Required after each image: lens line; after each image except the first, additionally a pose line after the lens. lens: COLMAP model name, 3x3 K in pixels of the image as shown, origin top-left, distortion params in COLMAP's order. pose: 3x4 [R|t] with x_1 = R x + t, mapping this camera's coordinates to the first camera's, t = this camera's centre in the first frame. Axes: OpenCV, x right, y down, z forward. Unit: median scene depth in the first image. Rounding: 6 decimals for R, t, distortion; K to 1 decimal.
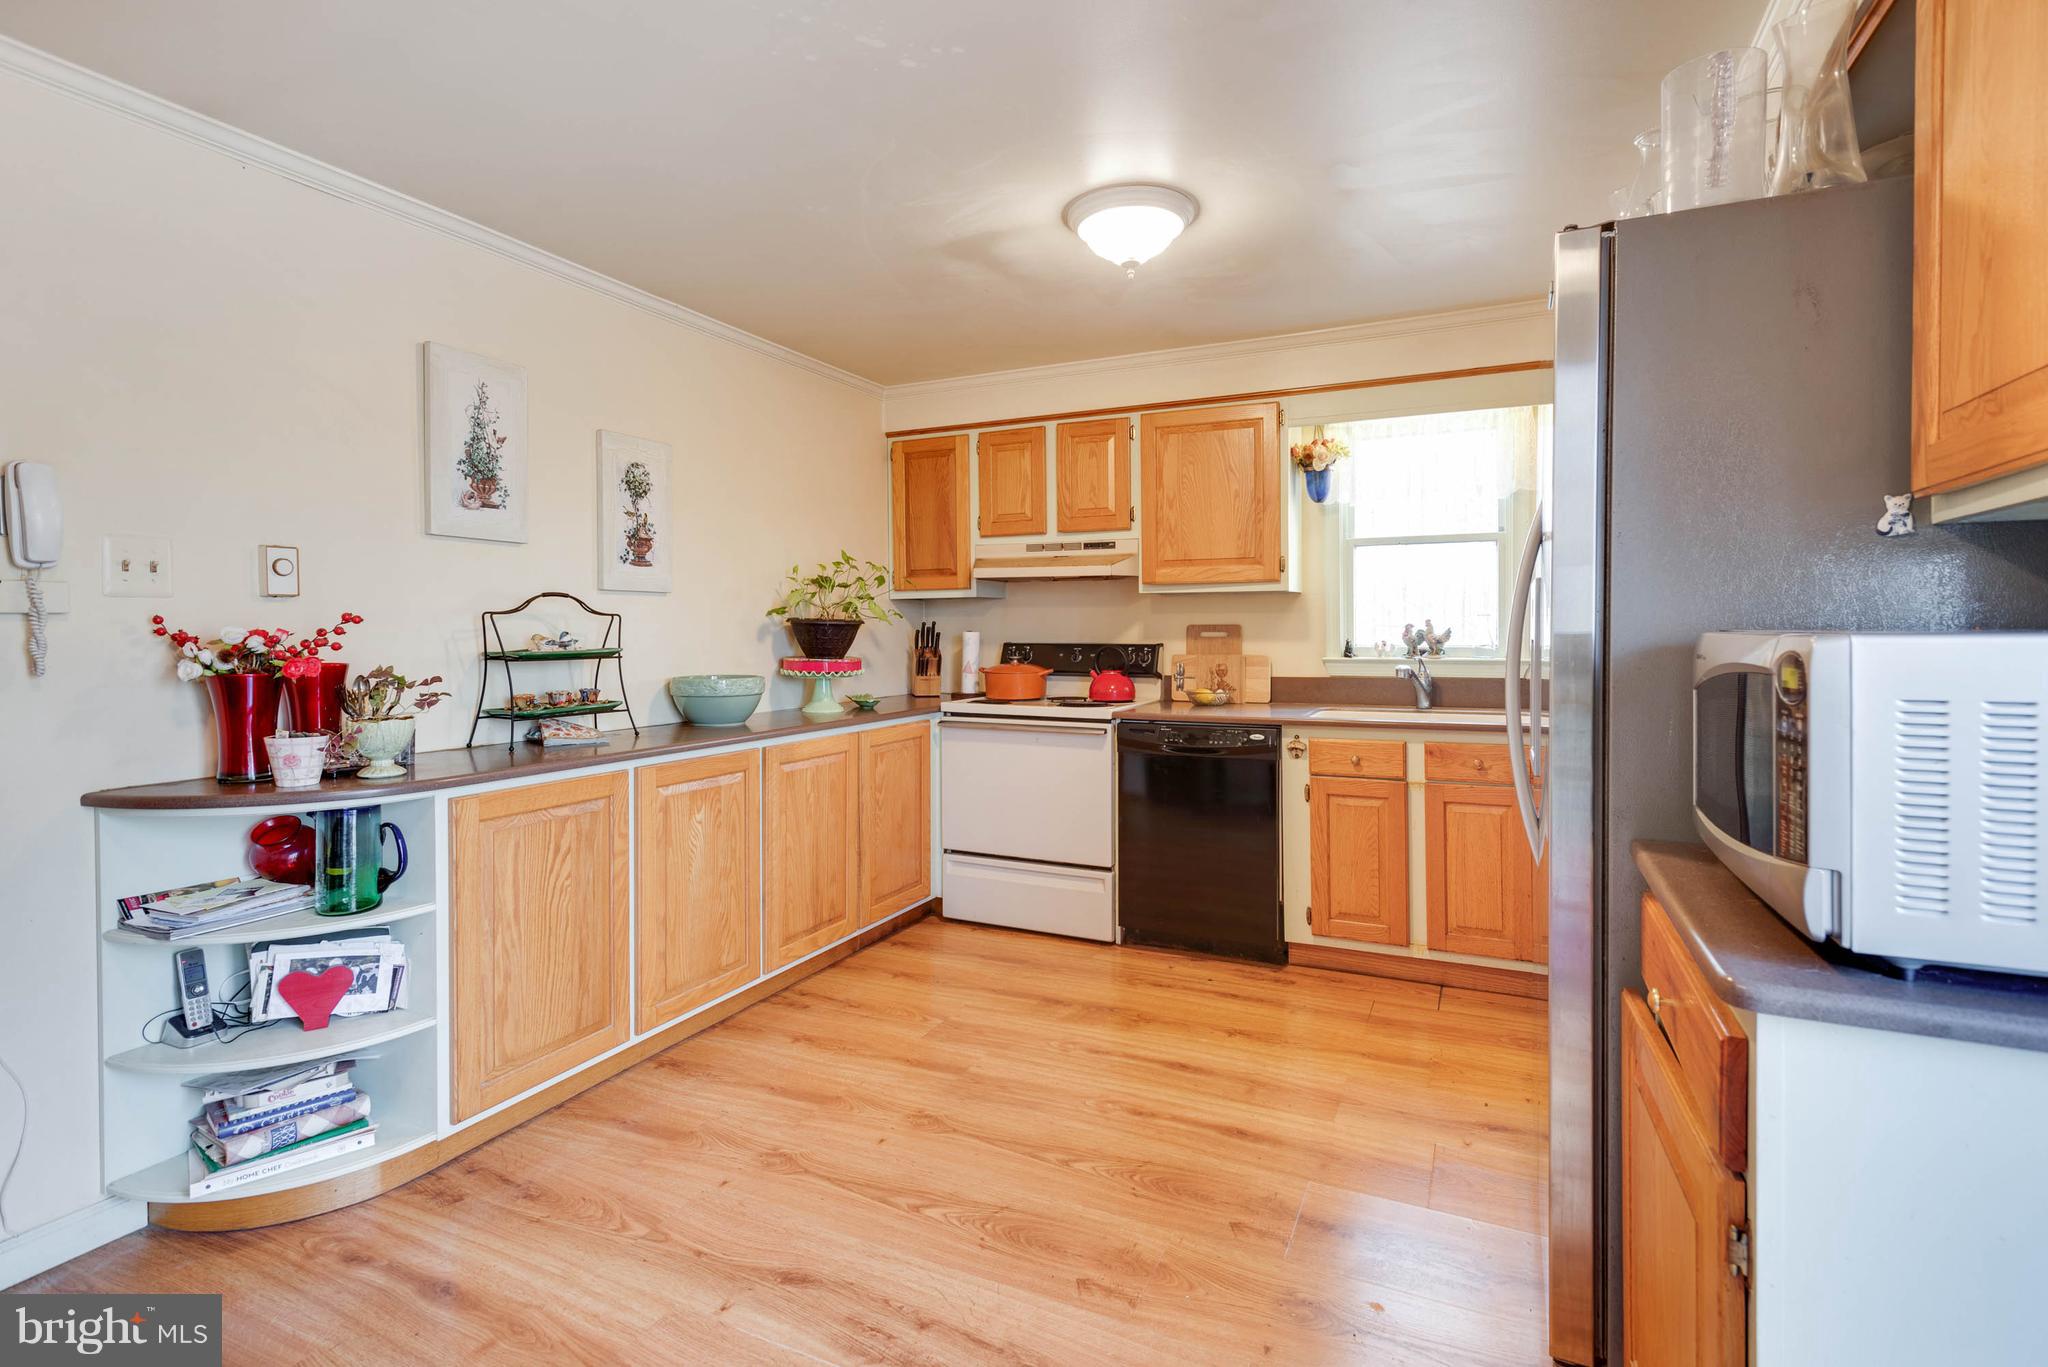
lens RADIAL K [[974.5, 0, 1031.3], [0, 974.5, 650.0], [0, 0, 1]] dist [0.005605, 0.000382]
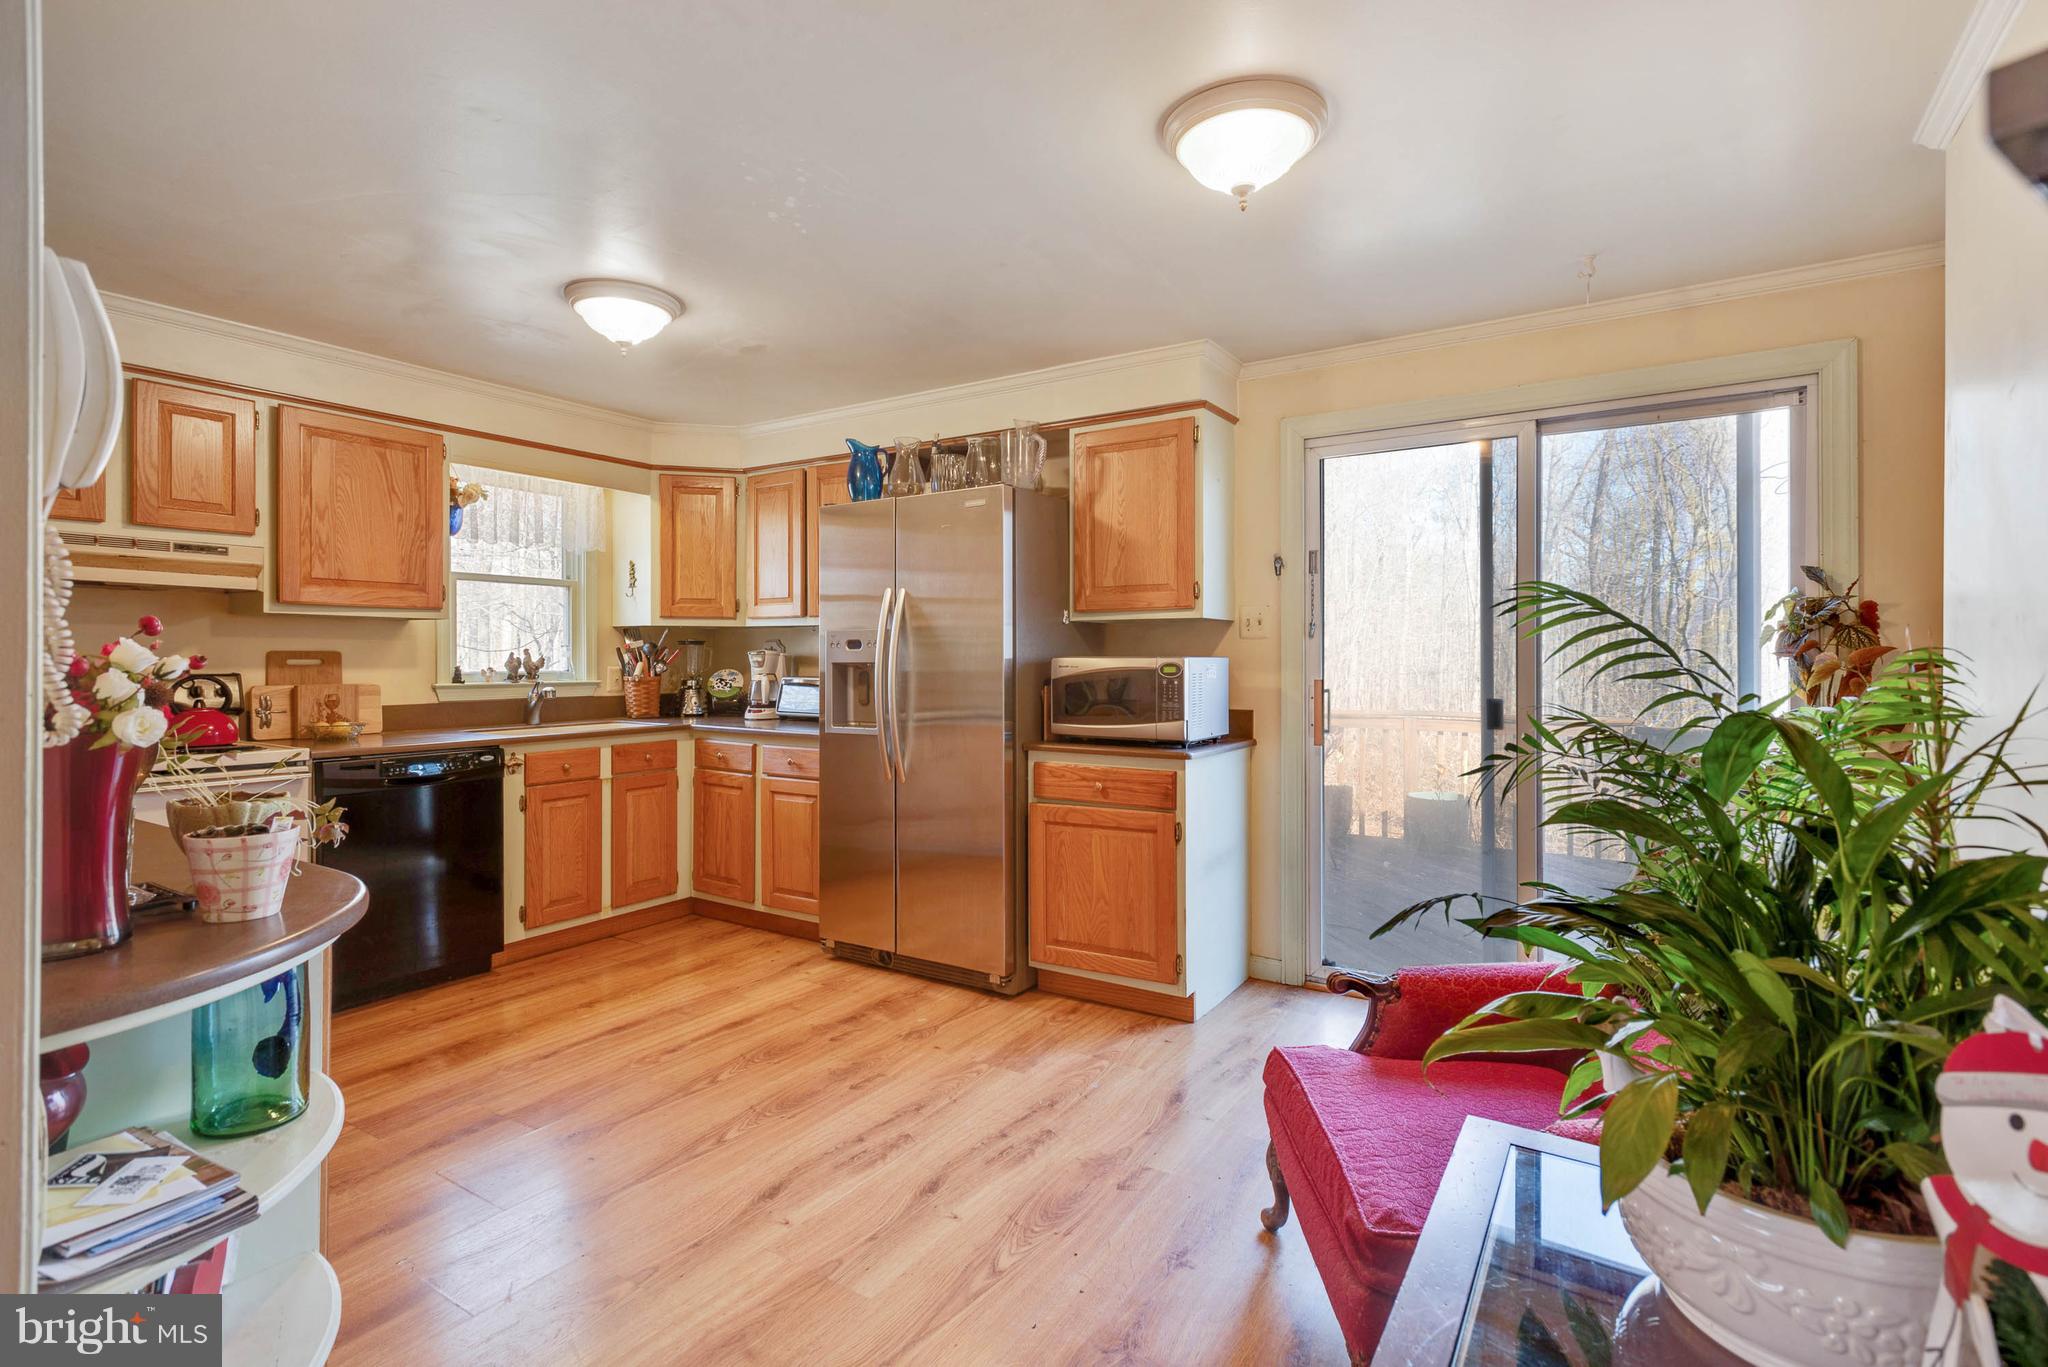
lens RADIAL K [[969.8, 0, 1030.4], [0, 969.8, 665.1], [0, 0, 1]] dist [0.017123, -0.006943]
pose [[0.131304, -0.003078, 0.991337, -0.670058], [0.019980, 0.999800, 0.000457, -0.000335], [-0.991141, 0.019747, 0.131339, 0.247843]]
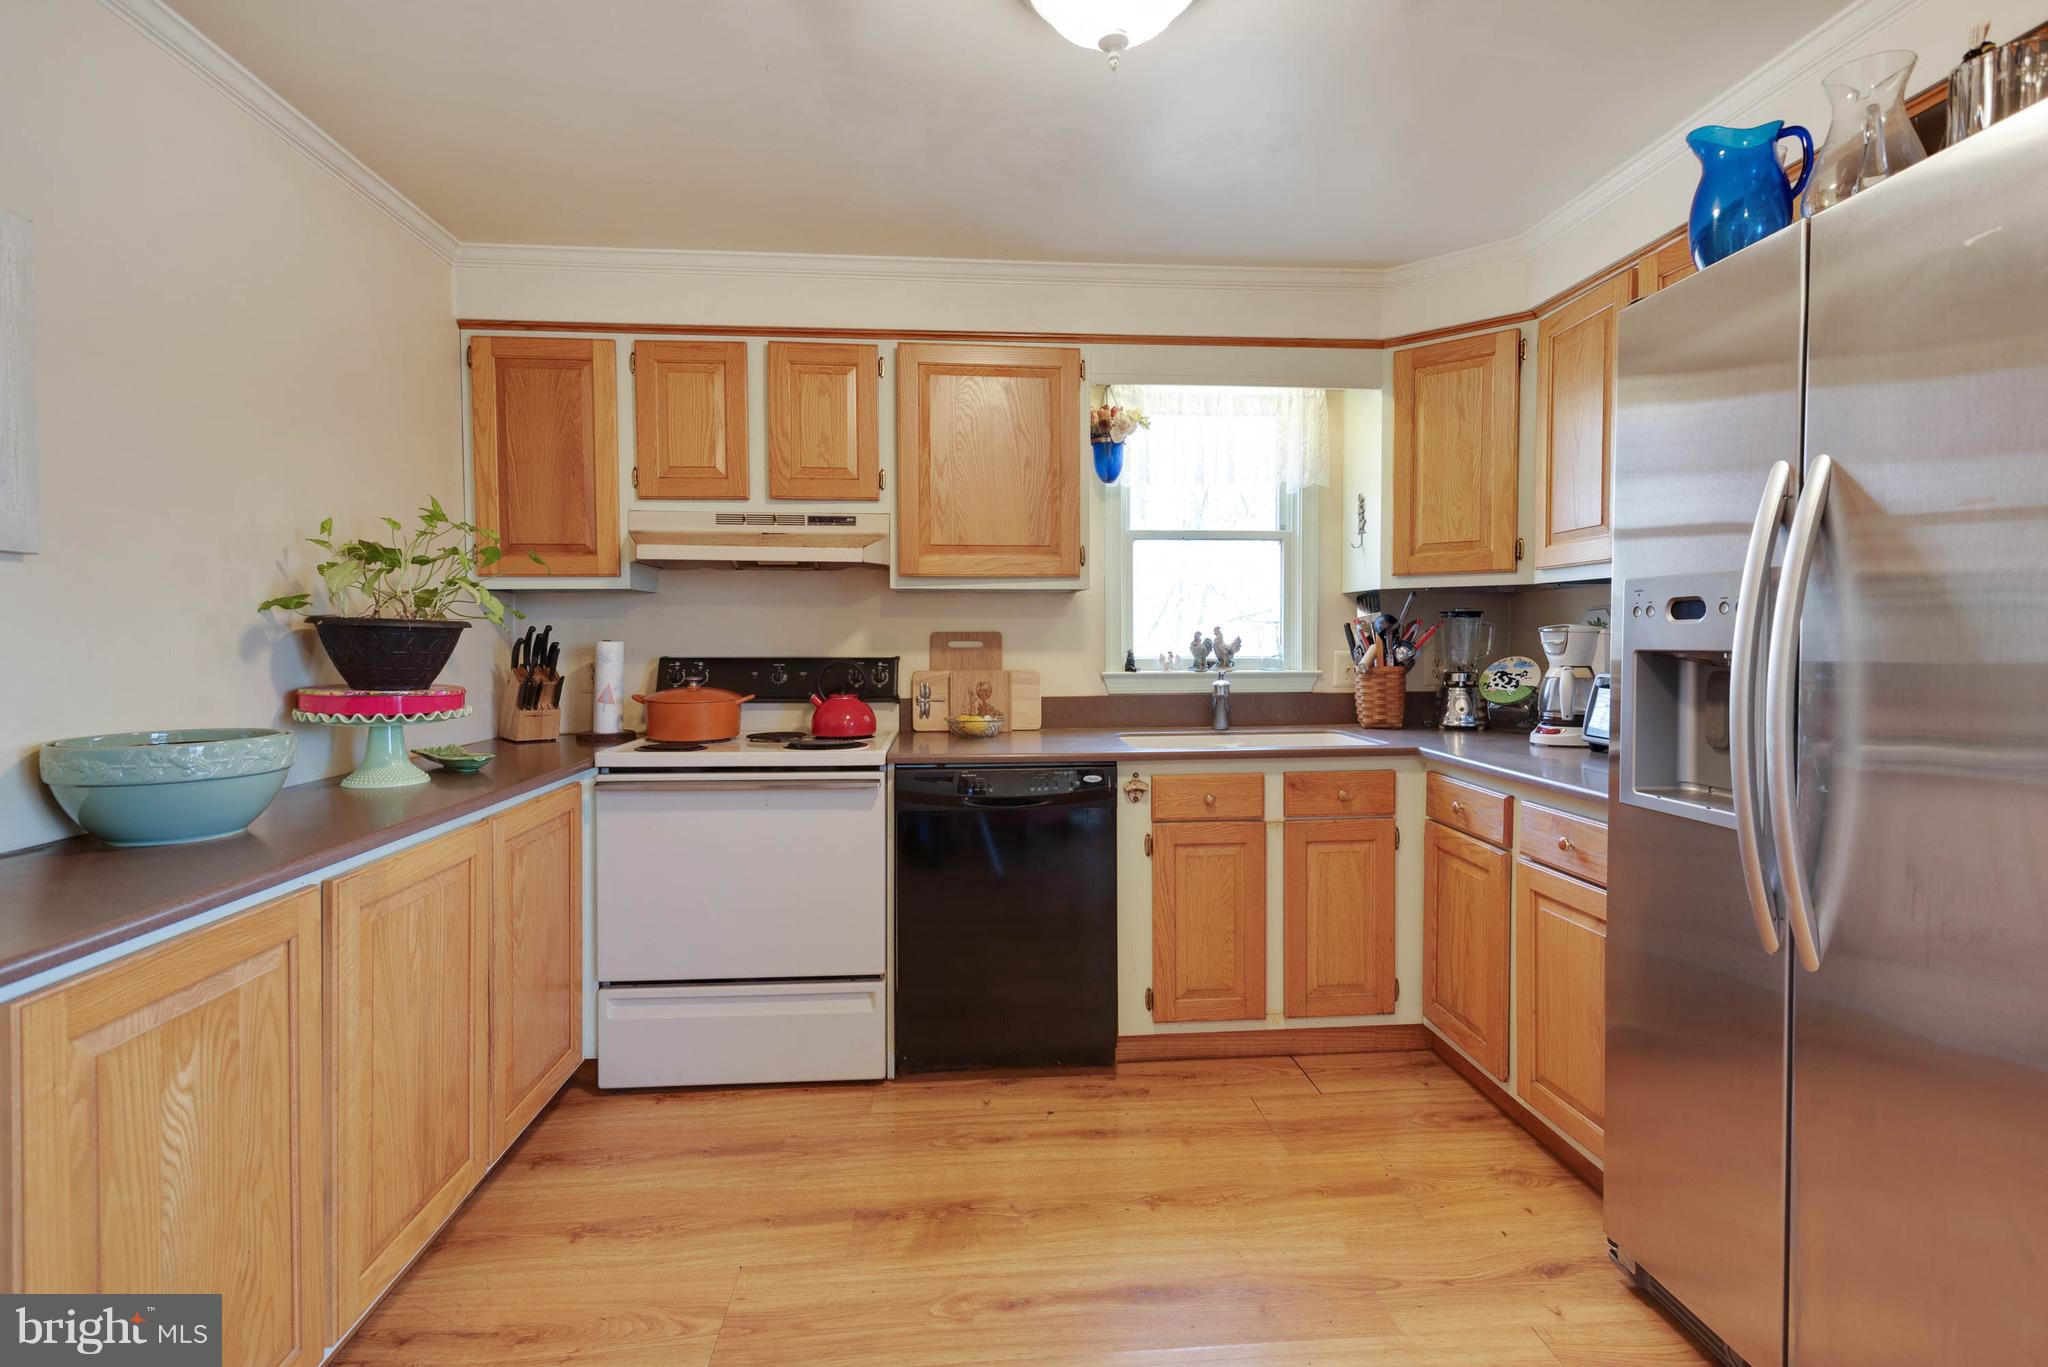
lens RADIAL K [[969.8, 0, 1030.4], [0, 969.8, 665.1], [0, 0, 1]] dist [0.017123, -0.006943]
pose [[0.866830, -0.012882, 0.498438, -0.171133], [0.010248, 0.999915, 0.008019, -0.005805], [-0.498499, -0.001843, 0.866888, 0.329662]]
